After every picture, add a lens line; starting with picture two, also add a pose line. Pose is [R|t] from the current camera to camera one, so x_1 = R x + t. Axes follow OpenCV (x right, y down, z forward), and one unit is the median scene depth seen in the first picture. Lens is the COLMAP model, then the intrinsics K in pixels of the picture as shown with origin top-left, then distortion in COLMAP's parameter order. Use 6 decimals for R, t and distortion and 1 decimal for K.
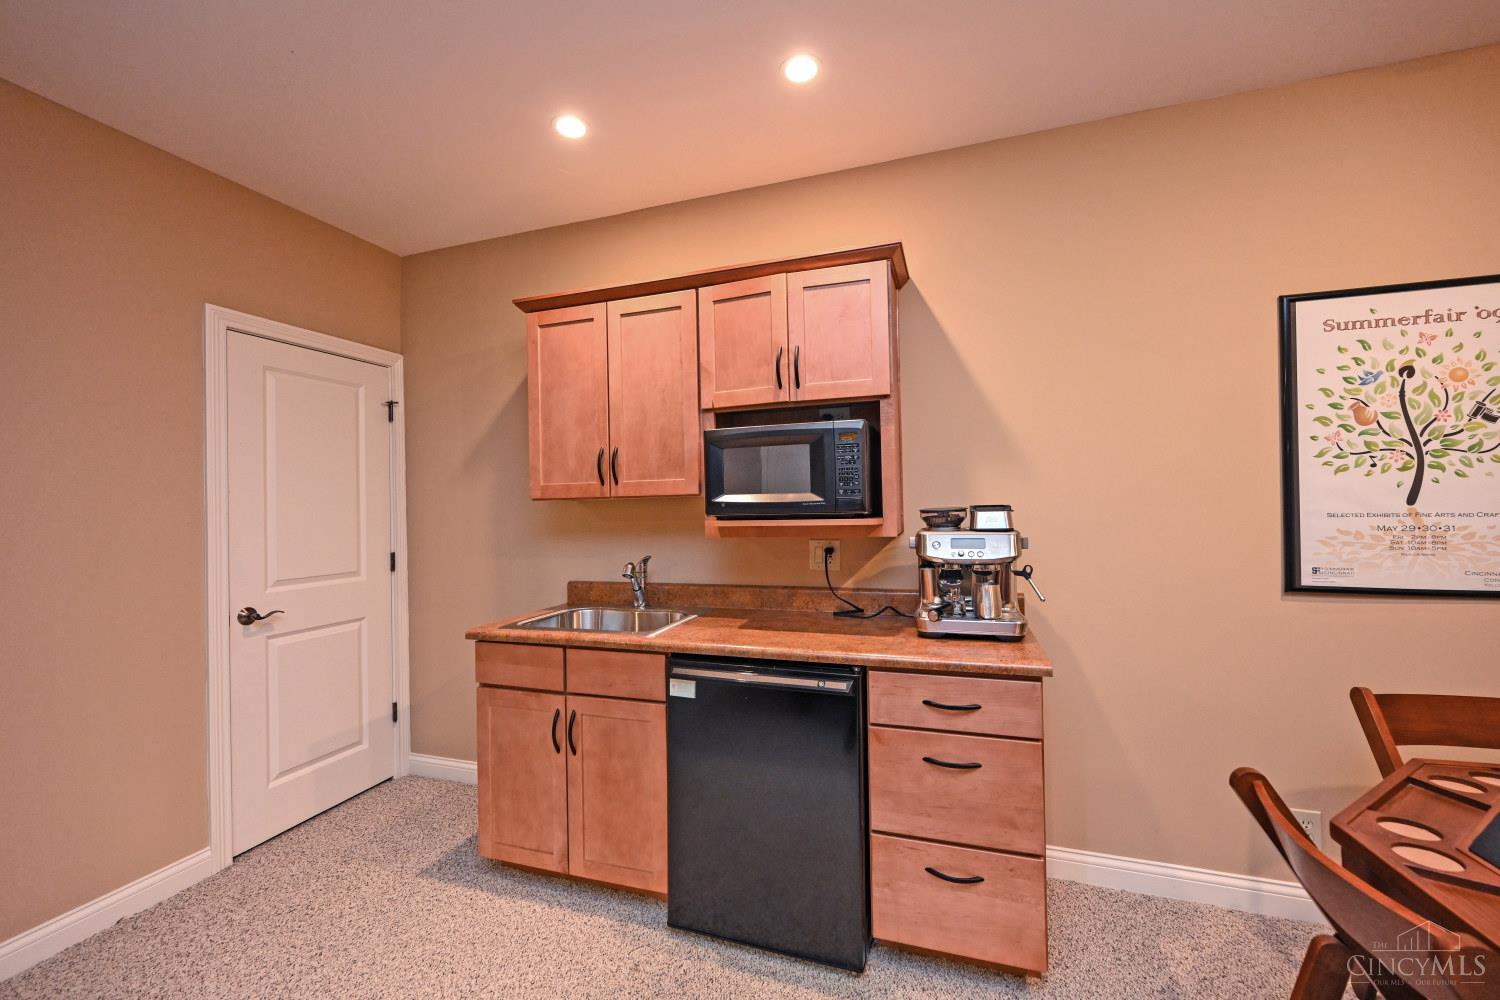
lens RADIAL K [[590.9, 0, 747.6], [0, 590.9, 500.3], [0, 0, 1]] dist [-0.002632, 0.000197]
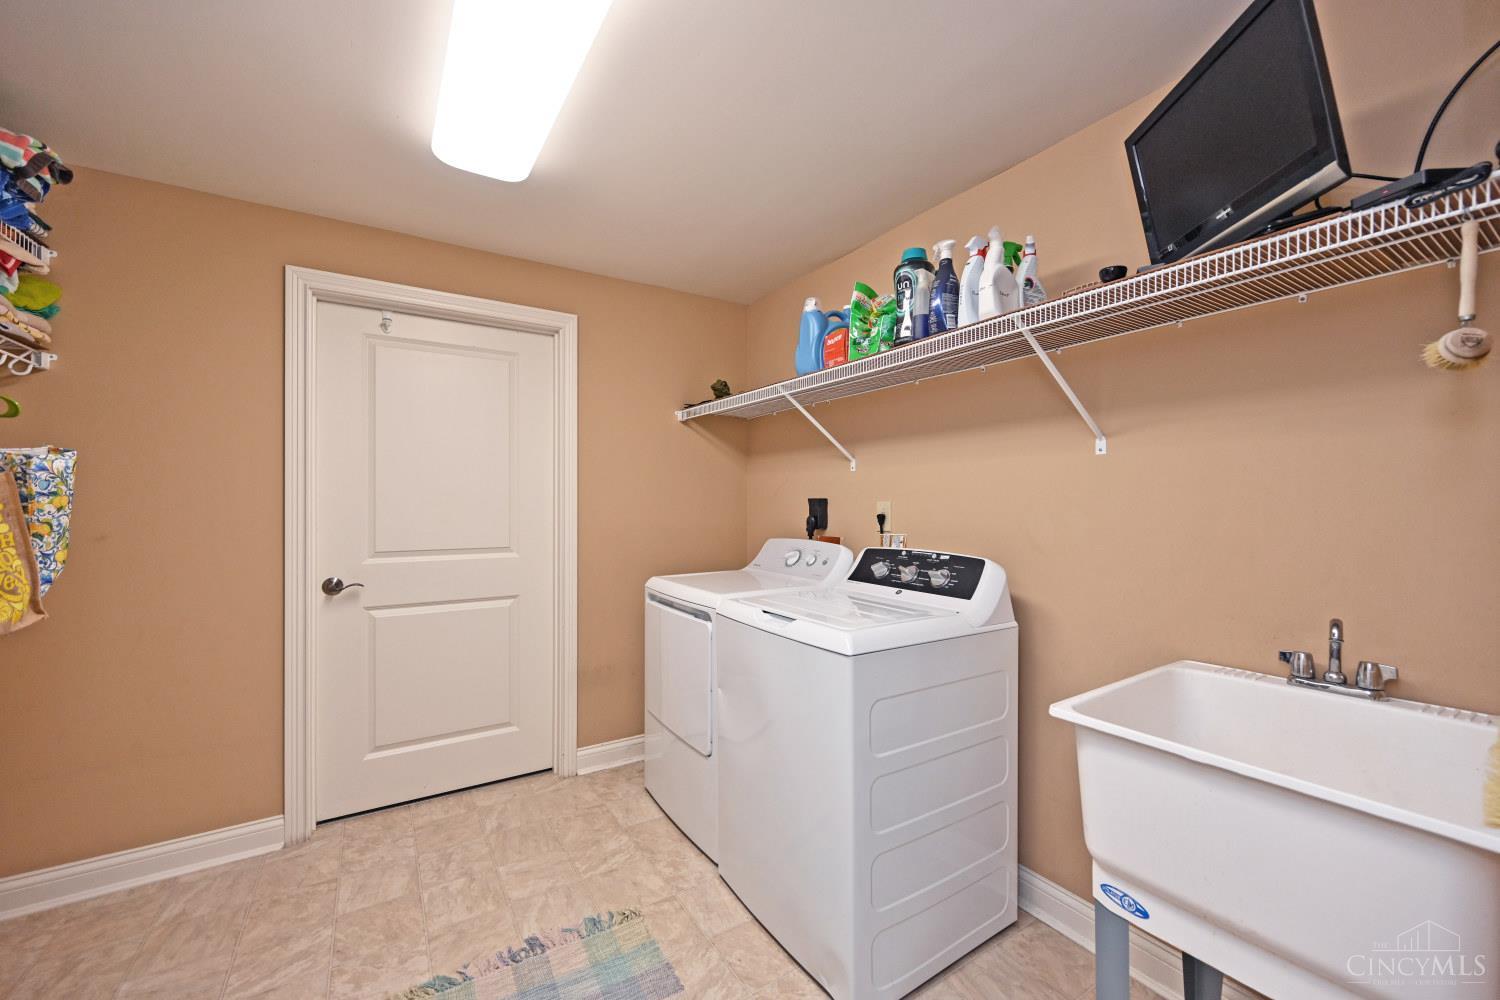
lens RADIAL K [[590.9, 0, 746.3], [0, 590.9, 491.7], [0, 0, 1]] dist [-0.002632, 0.000197]
pose [[0.806895, 0.034483, -0.589687, 0.321518], [-0.021134, 0.999341, 0.029521, -0.004481], [0.590316, -0.011358, 0.807092, 0.729180]]
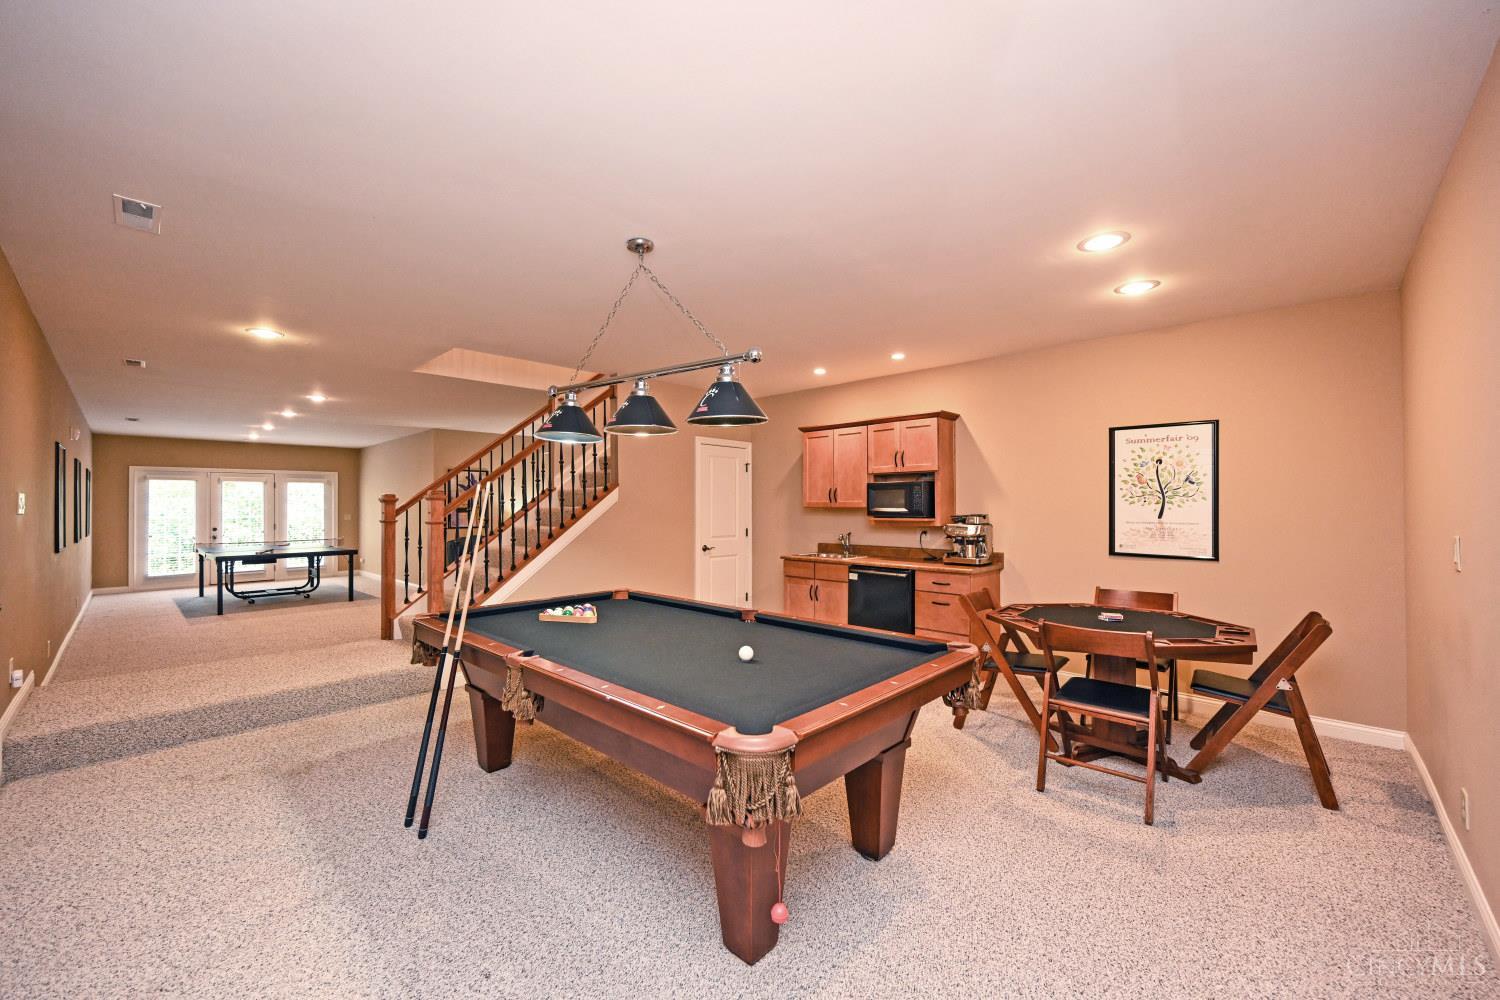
lens RADIAL K [[590.9, 0, 747.8], [0, 590.9, 504.0], [0, 0, 1]] dist [-0.002632, 0.000197]
pose [[0.905013, 0.017891, -0.425008, 0.578269], [-0.015279, 0.999838, 0.009552, -0.043502], [0.425109, -0.002151, 0.905139, -1.636607]]
